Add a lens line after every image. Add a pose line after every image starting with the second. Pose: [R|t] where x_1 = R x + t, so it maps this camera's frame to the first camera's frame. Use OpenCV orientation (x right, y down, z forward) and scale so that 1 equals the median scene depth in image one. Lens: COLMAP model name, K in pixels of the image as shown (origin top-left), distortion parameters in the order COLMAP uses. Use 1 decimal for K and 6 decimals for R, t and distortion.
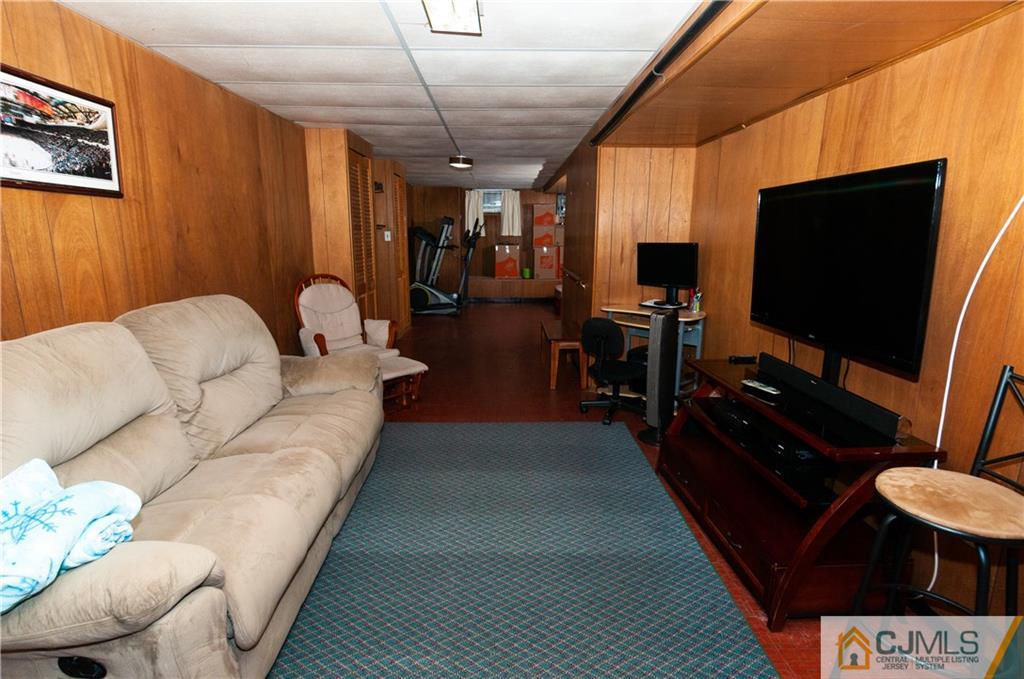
lens RADIAL K [[529.7, 0, 508.7], [0, 529.7, 341.7], [0, 0, 1]] dist [0.009968, -0.005613]
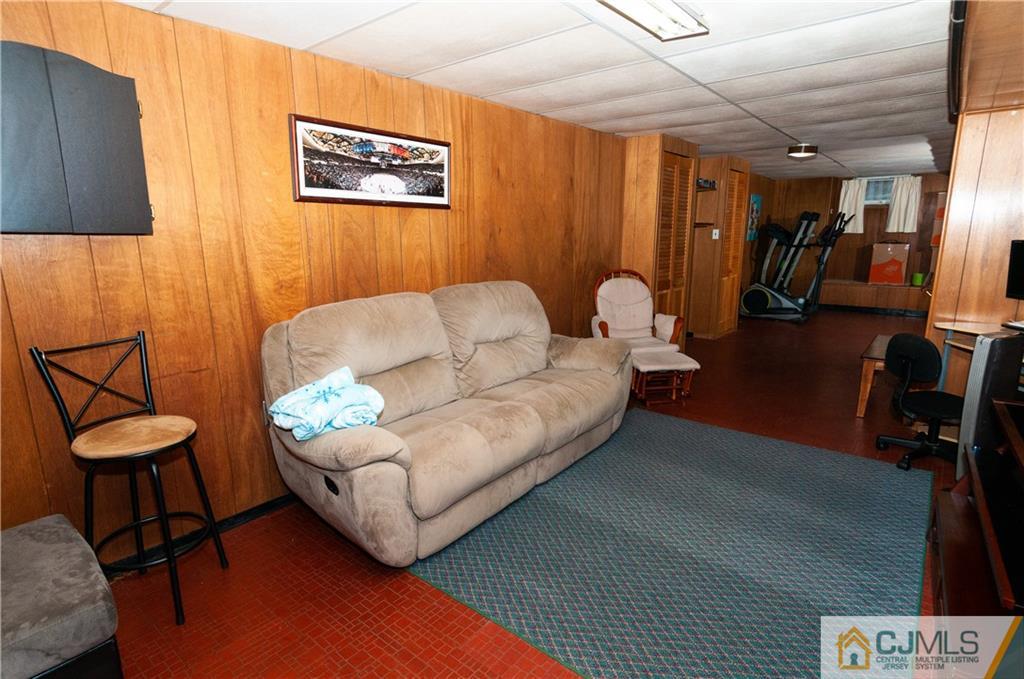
lens RADIAL K [[529.7, 0, 510.2], [0, 529.7, 340.8], [0, 0, 1]] dist [0.009968, -0.005613]
pose [[0.767972, 0.118404, -0.629444, 0.280304], [-0.118611, 0.992056, 0.041900, 0.003130], [0.629405, 0.042481, 0.775915, 0.004831]]
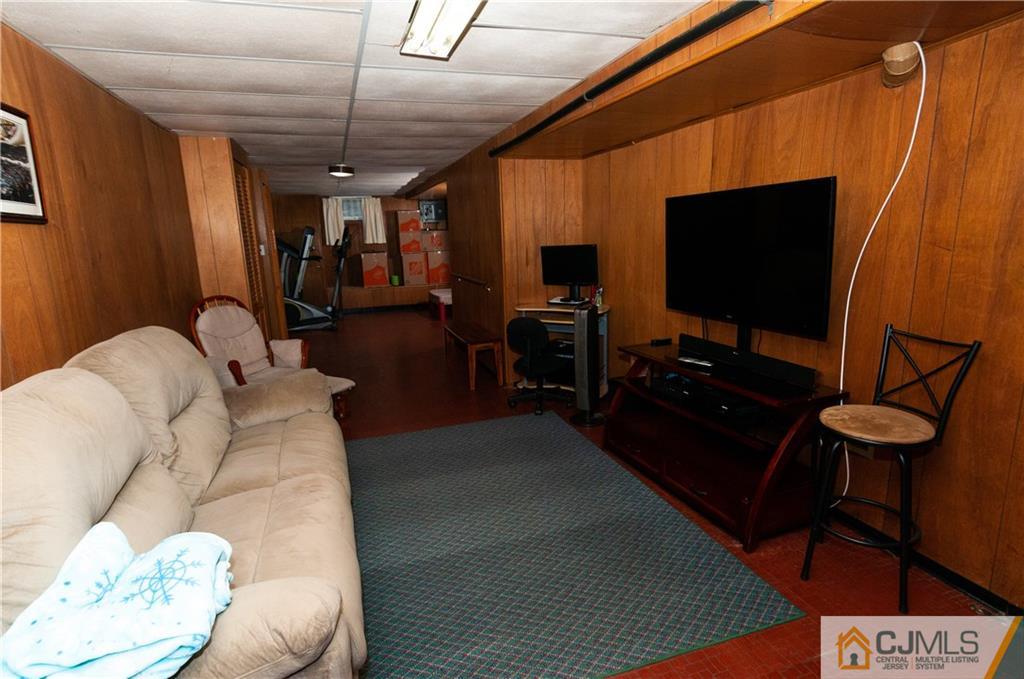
lens RADIAL K [[529.7, 0, 506.8], [0, 529.7, 342.4], [0, 0, 1]] dist [0.009968, -0.005613]
pose [[0.953080, -0.097947, 0.286436, -0.228449], [0.099286, 0.995010, 0.009884, -0.011094], [-0.285975, 0.019019, 0.958048, -0.028596]]
